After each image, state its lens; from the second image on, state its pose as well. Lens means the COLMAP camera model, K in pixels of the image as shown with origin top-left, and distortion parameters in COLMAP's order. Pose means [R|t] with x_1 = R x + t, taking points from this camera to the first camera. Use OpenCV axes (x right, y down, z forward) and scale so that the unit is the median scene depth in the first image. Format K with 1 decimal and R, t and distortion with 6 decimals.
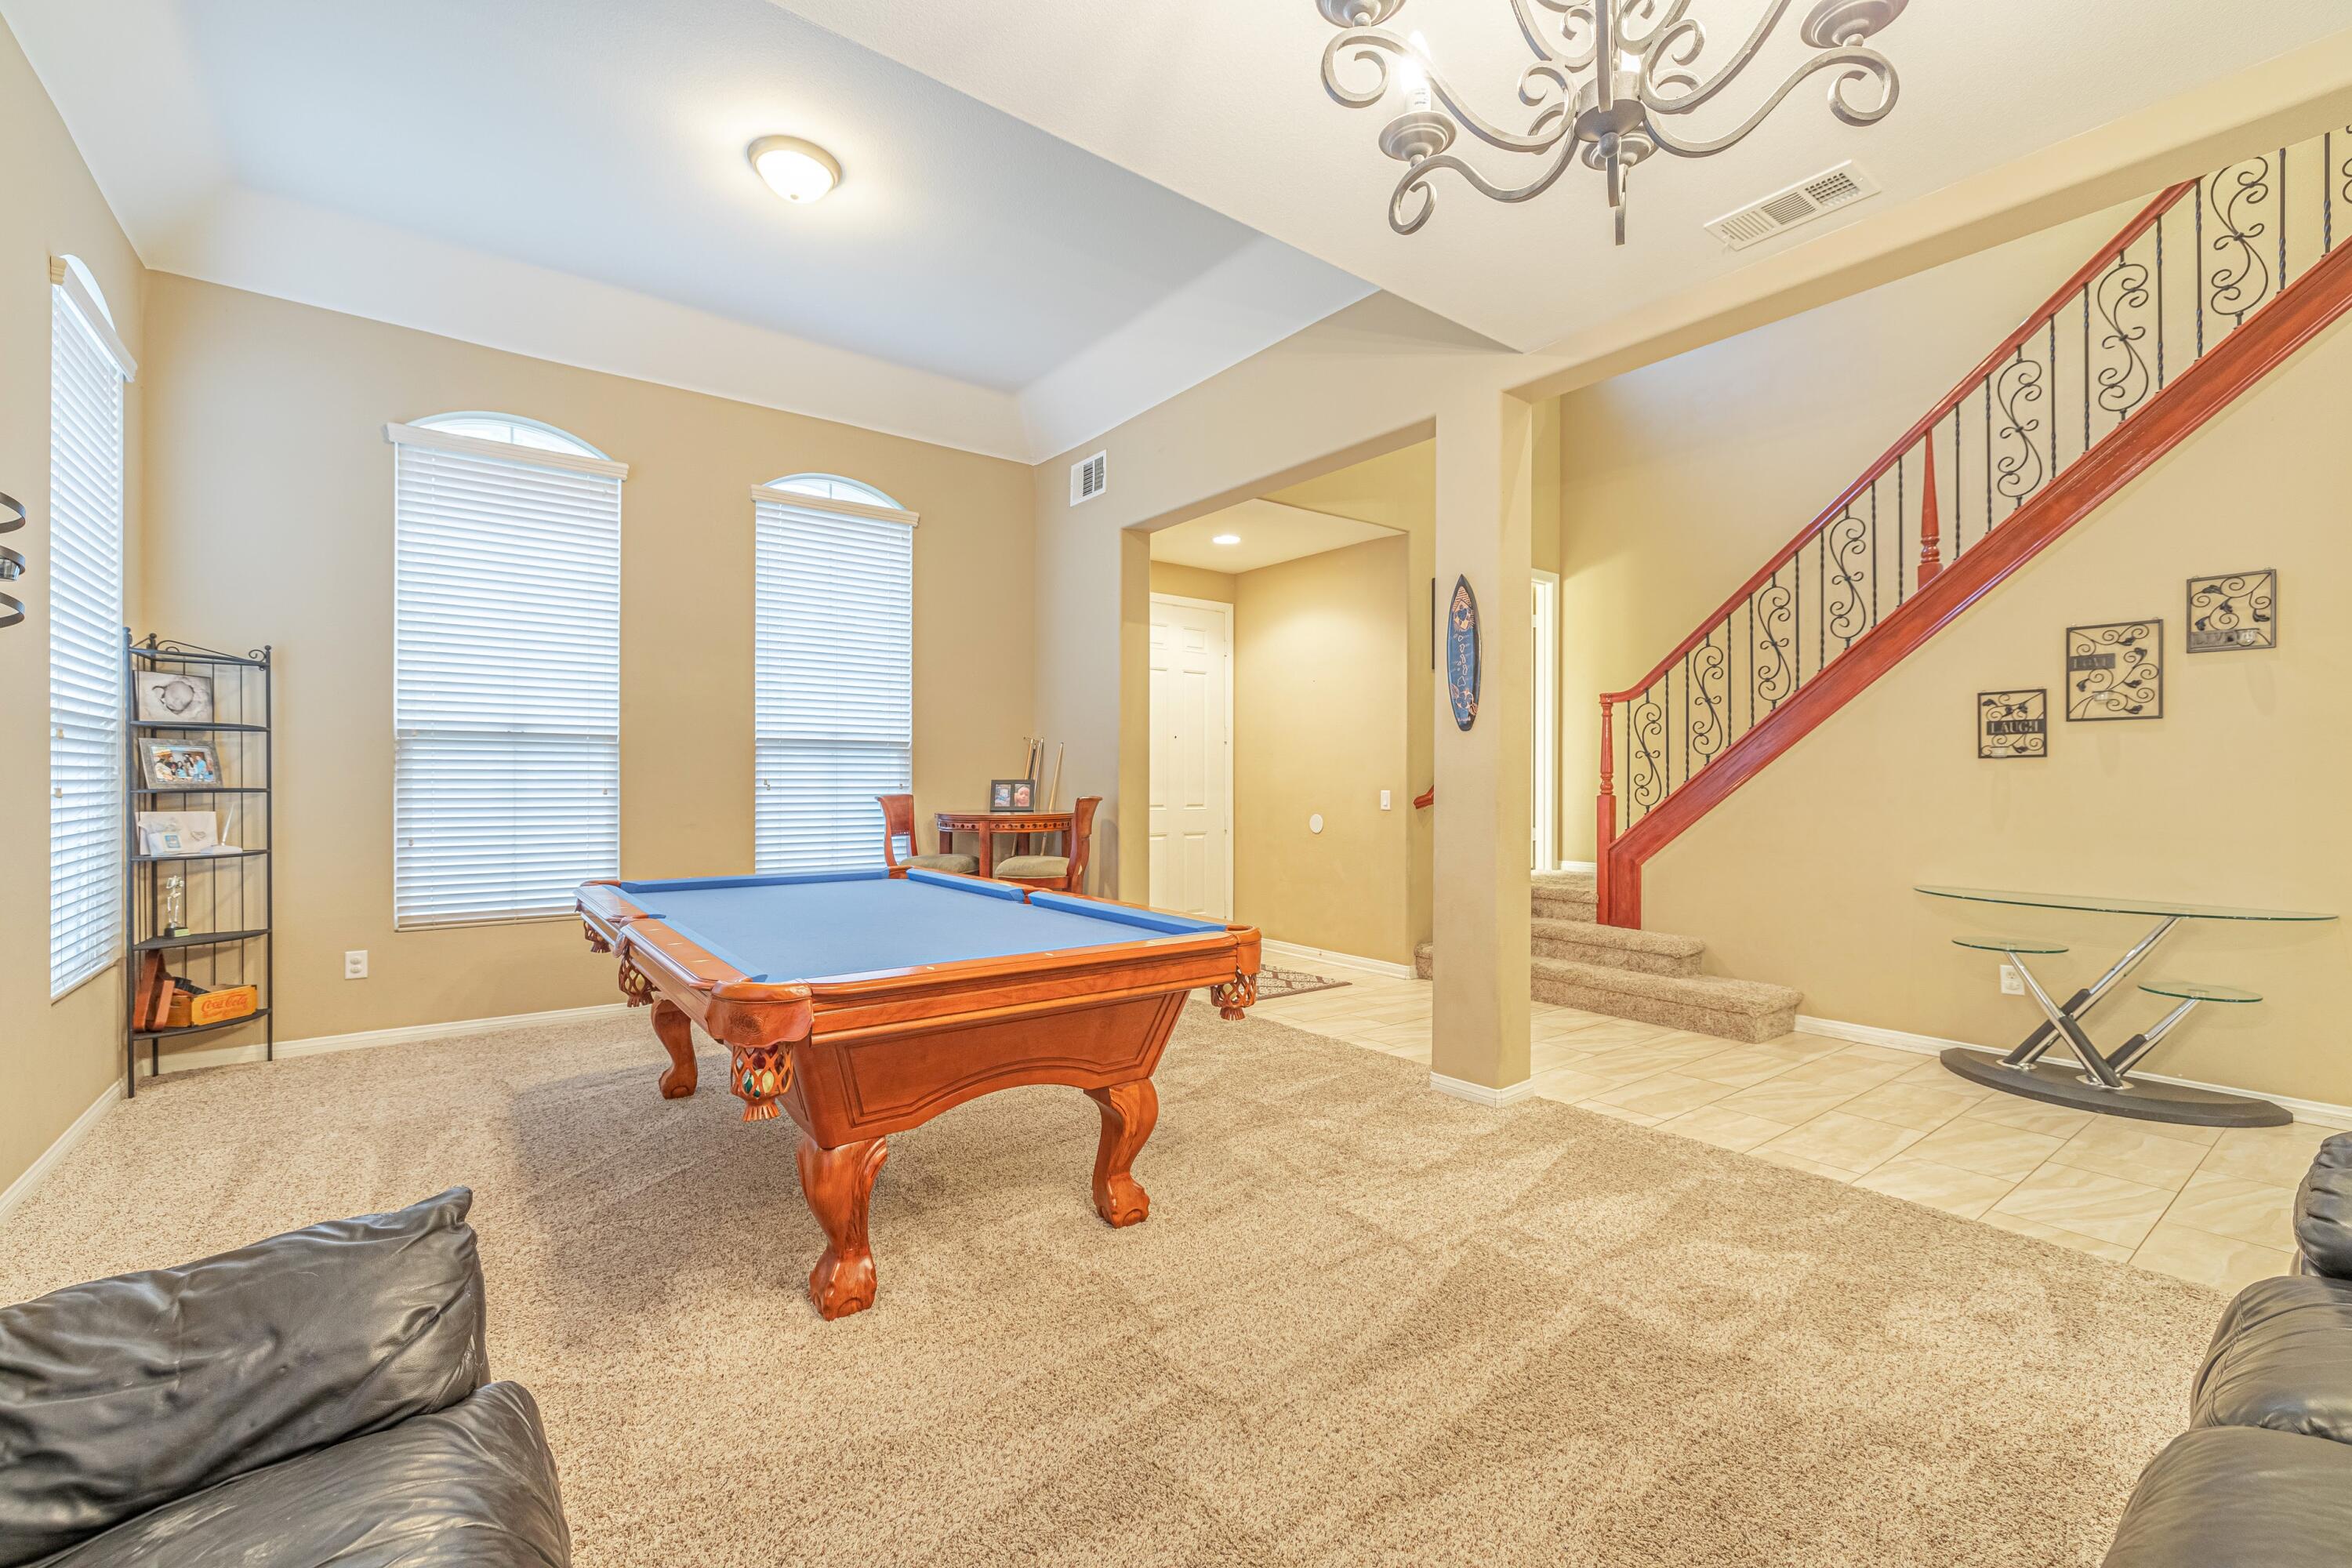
lens RADIAL K [[985.0, 0, 1193.8], [0, 985.0, 787.3], [0, 0, 1]] dist [-0.000967, -0.000144]
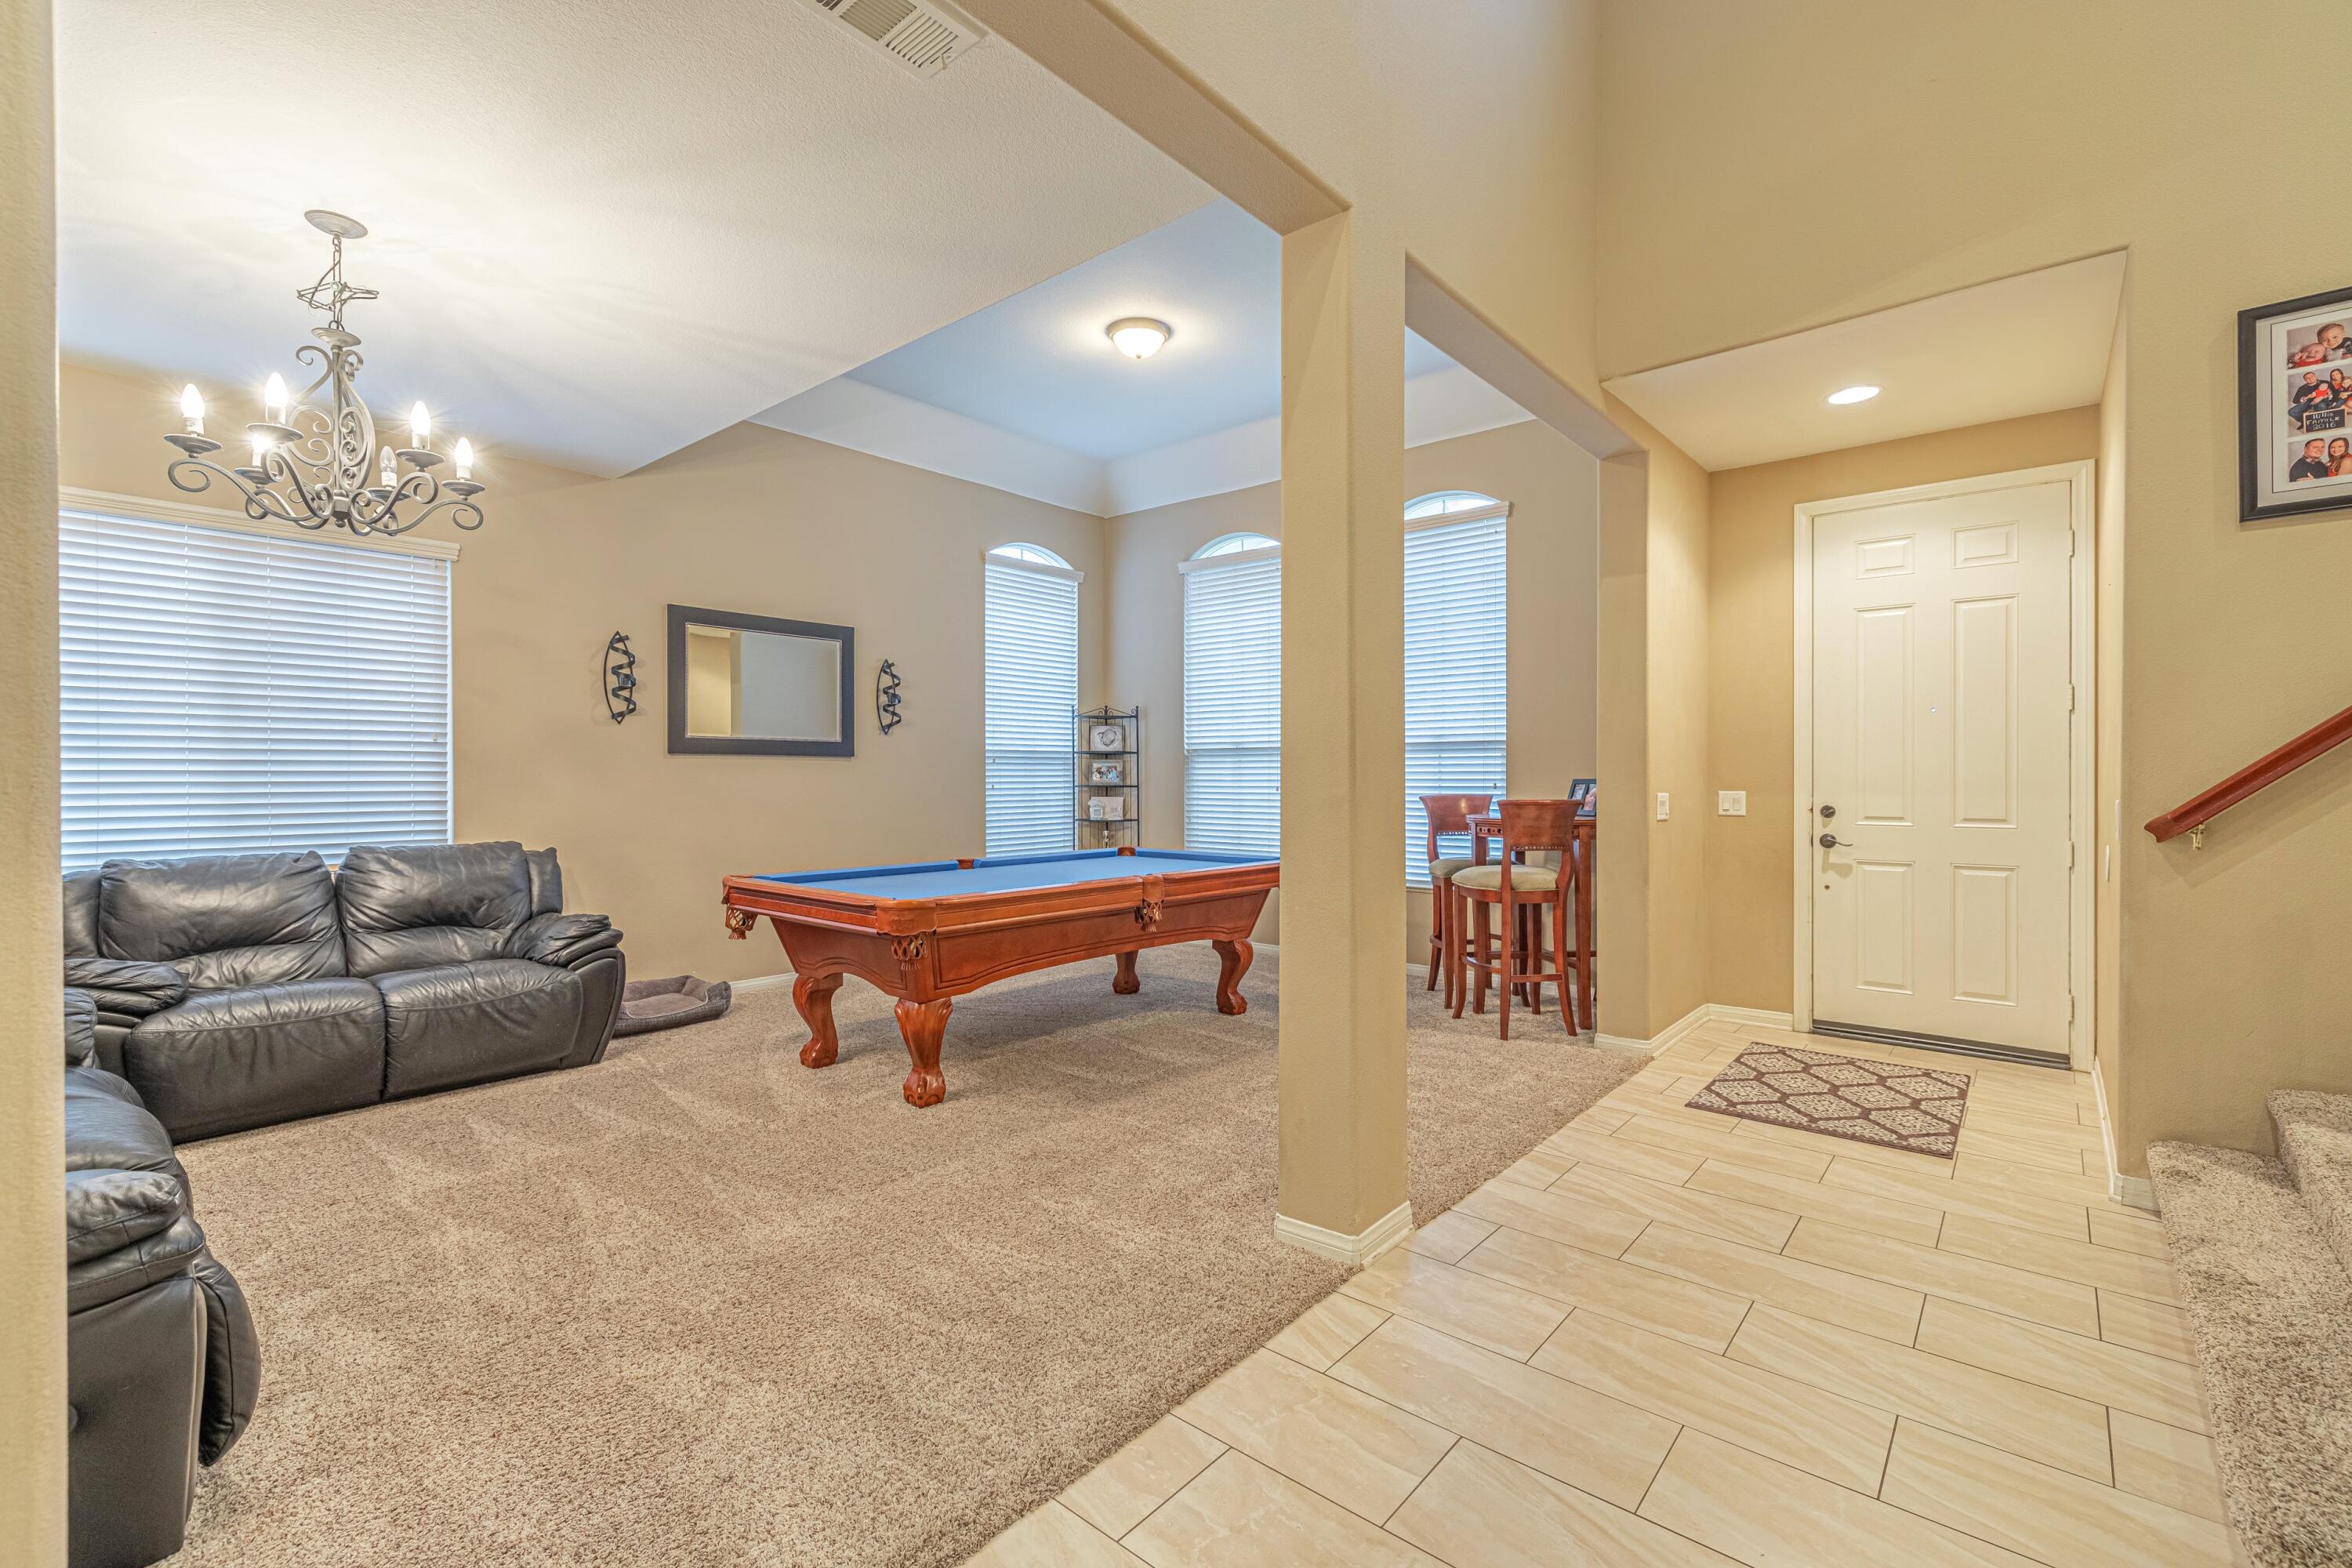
lens RADIAL K [[1039.8, 0, 1181.7], [0, 1039.8, 779.0], [0, 0, 1]] dist [-0.010659, 0.003189]
pose [[0.197636, -0.001635, -0.980274, 0.952381], [-0.003151, 0.999992, -0.002303, -0.006619], [0.980270, 0.003544, 0.197630, 0.718828]]
